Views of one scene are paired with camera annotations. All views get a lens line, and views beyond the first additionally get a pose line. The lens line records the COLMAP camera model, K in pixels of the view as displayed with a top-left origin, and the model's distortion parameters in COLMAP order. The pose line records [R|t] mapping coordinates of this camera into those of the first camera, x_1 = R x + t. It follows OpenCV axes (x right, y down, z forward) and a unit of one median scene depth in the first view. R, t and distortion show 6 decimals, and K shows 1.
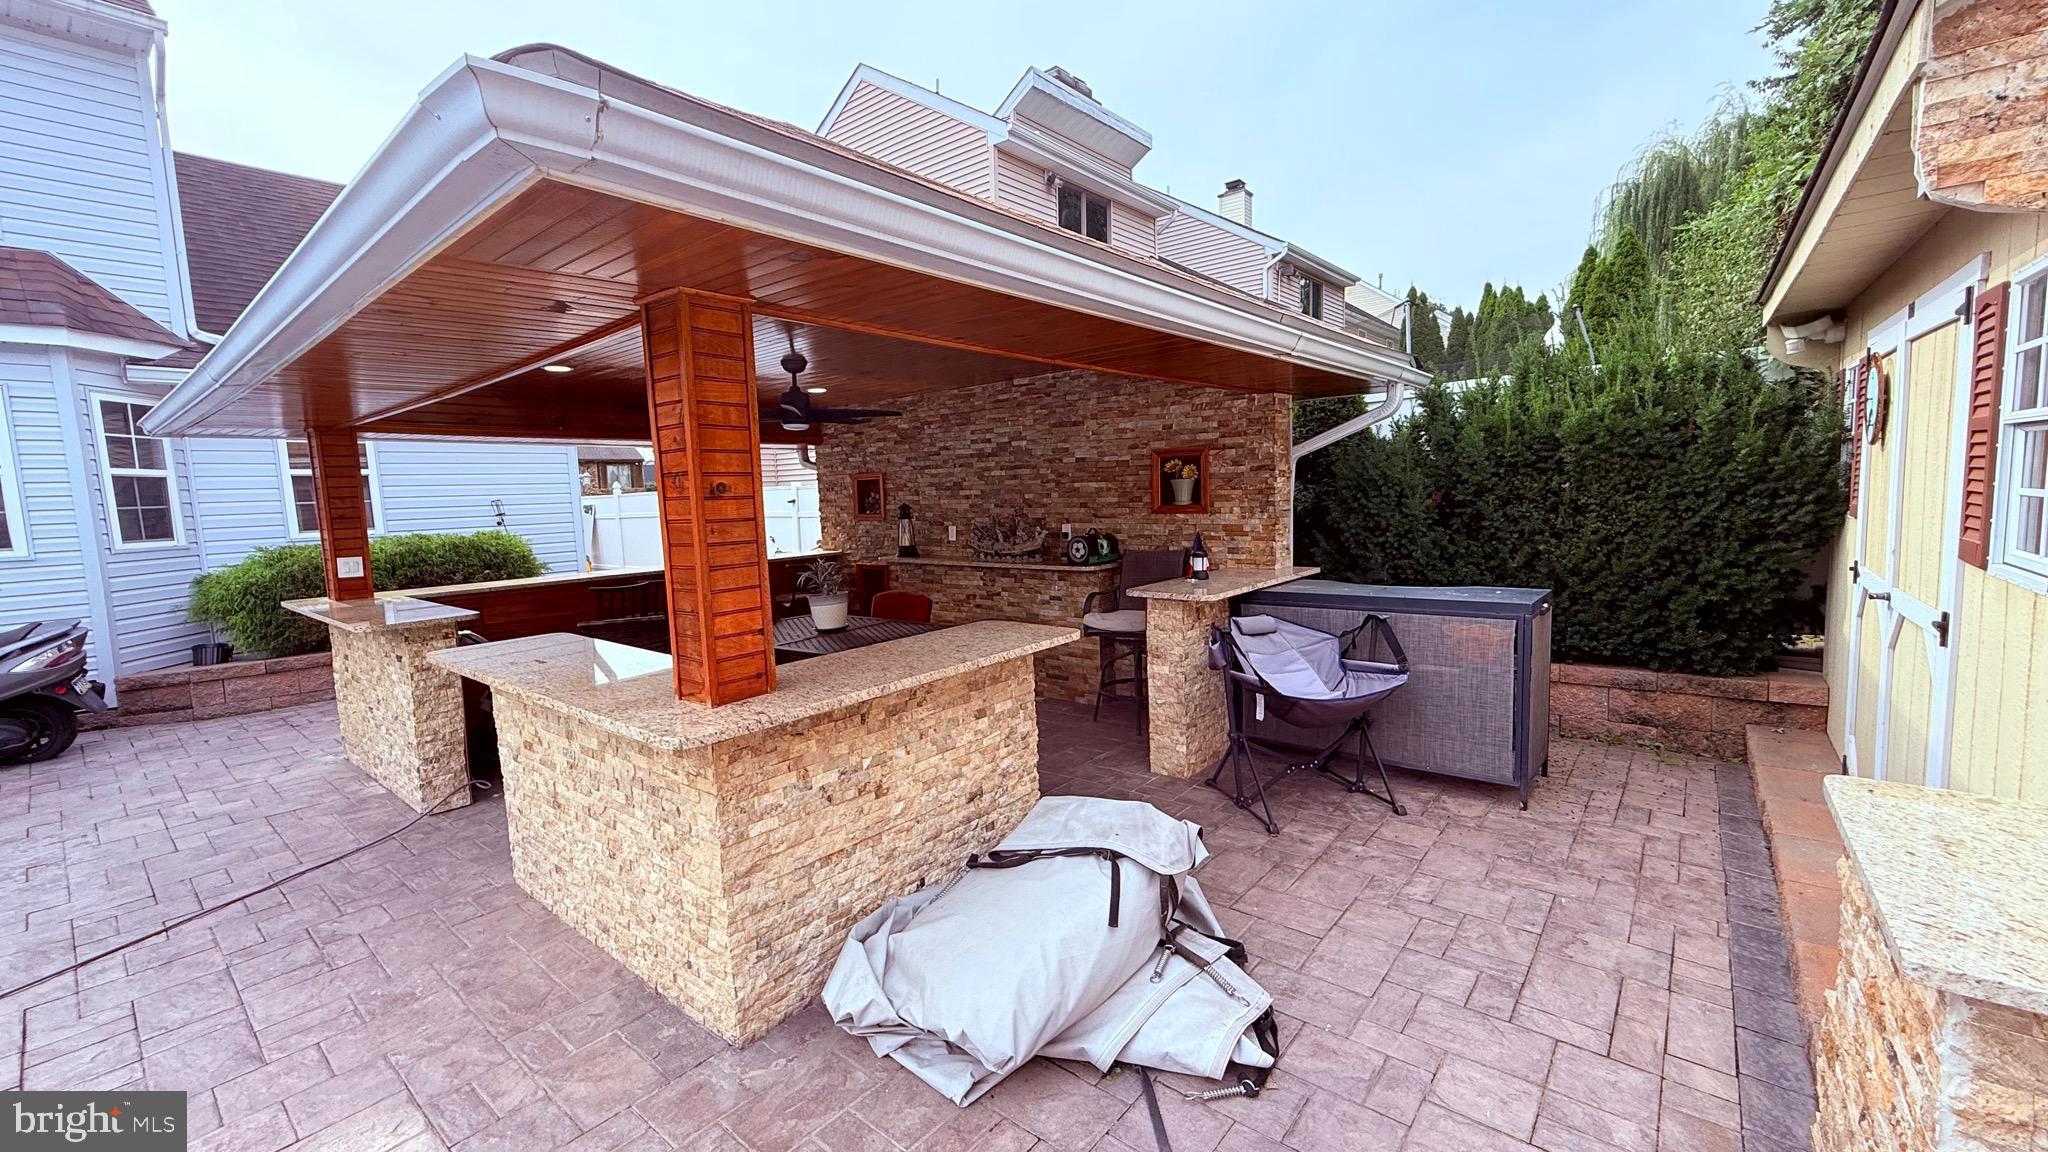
lens RADIAL K [[818.9, 0, 1016.8], [0, 818.9, 576.1], [0, 0, 1]] dist [0.000142, -0.000129]
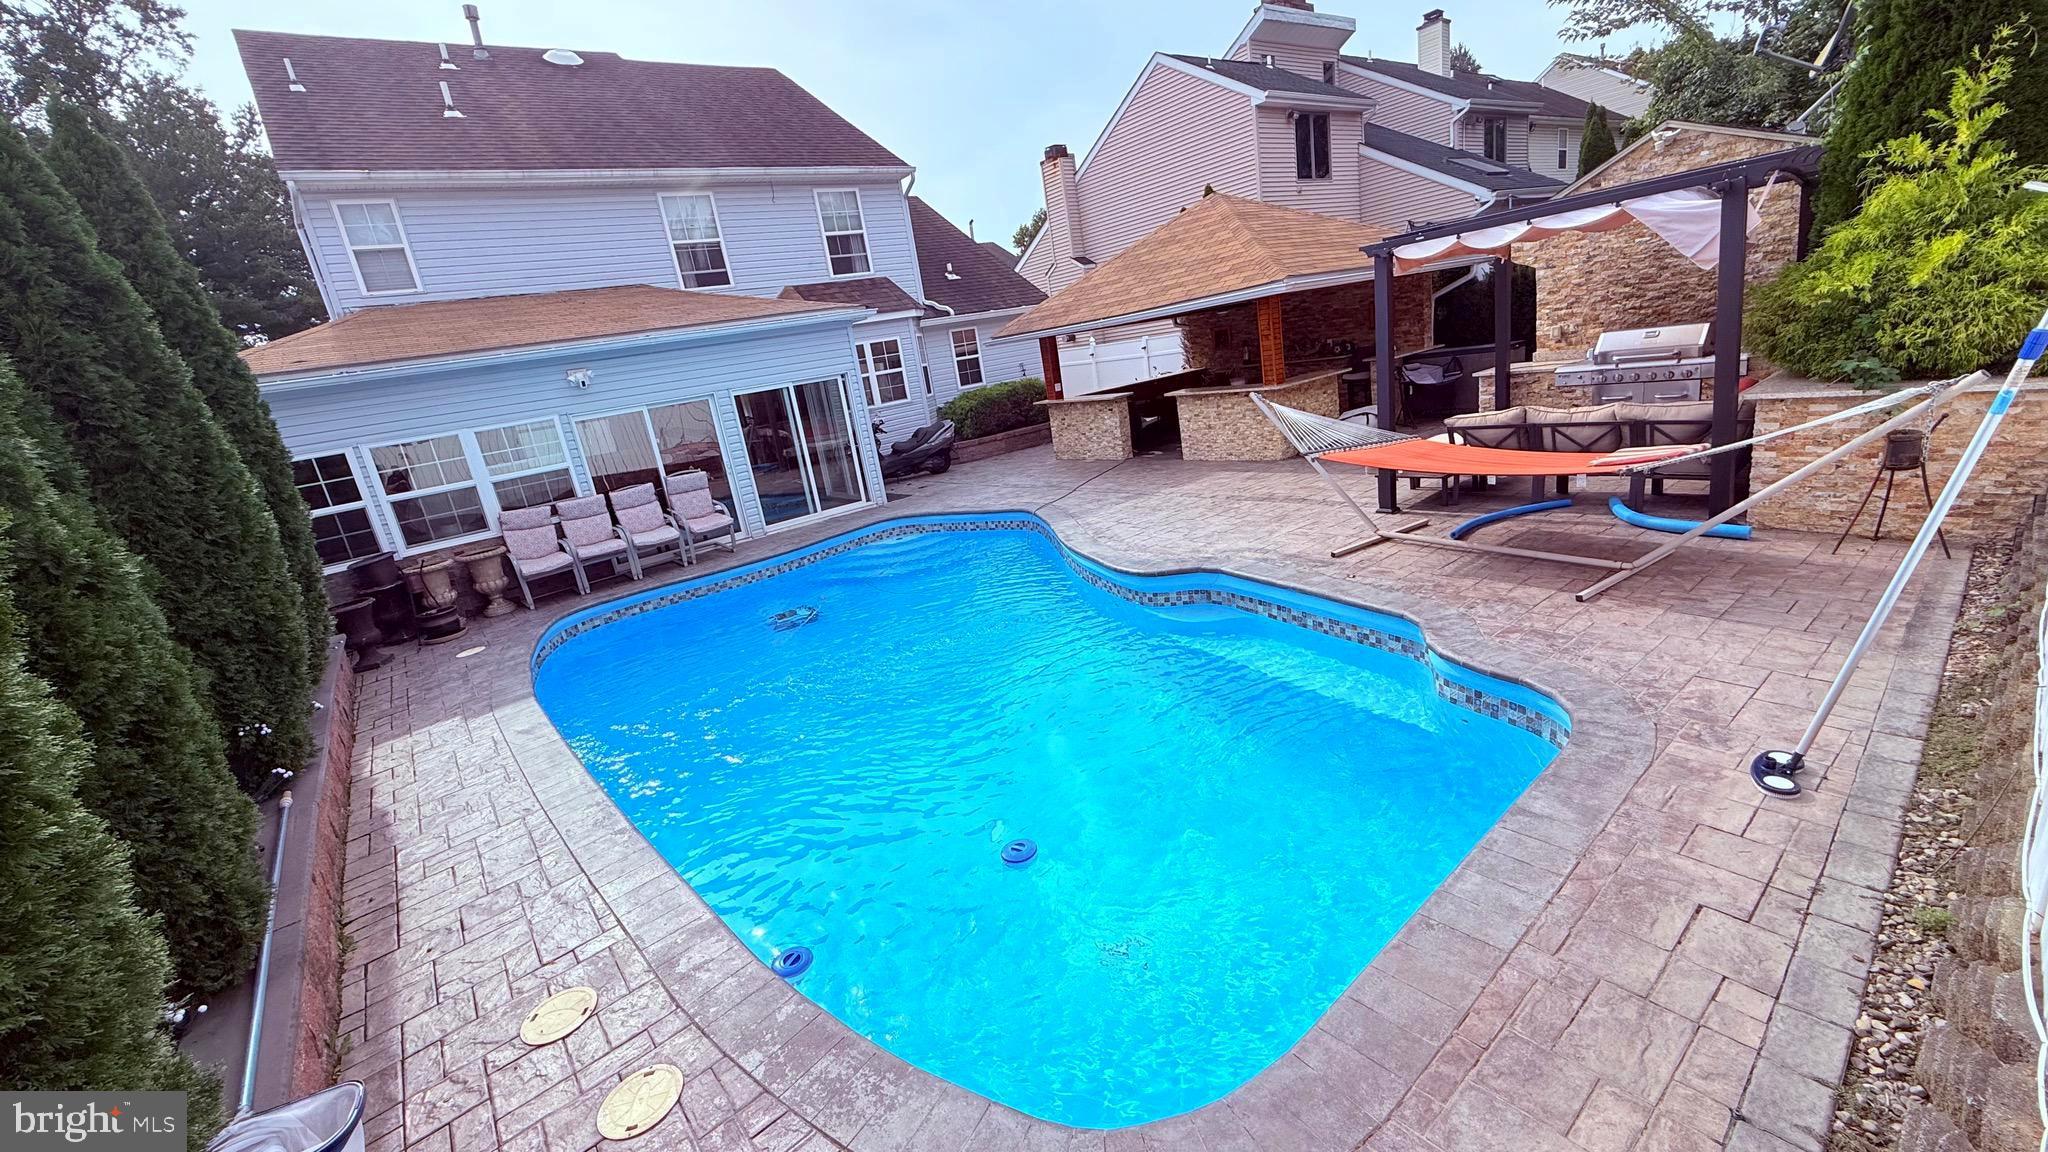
lens RADIAL K [[818.9, 0, 1016.8], [0, 818.9, 576.1], [0, 0, 1]] dist [0.000142, -0.000129]
pose [[0.970359, -0.055811, -0.235137, -0.283740], [0.098518, 0.979805, 0.174003, 0.099717], [0.220677, -0.192011, 0.956260, -1.487619]]
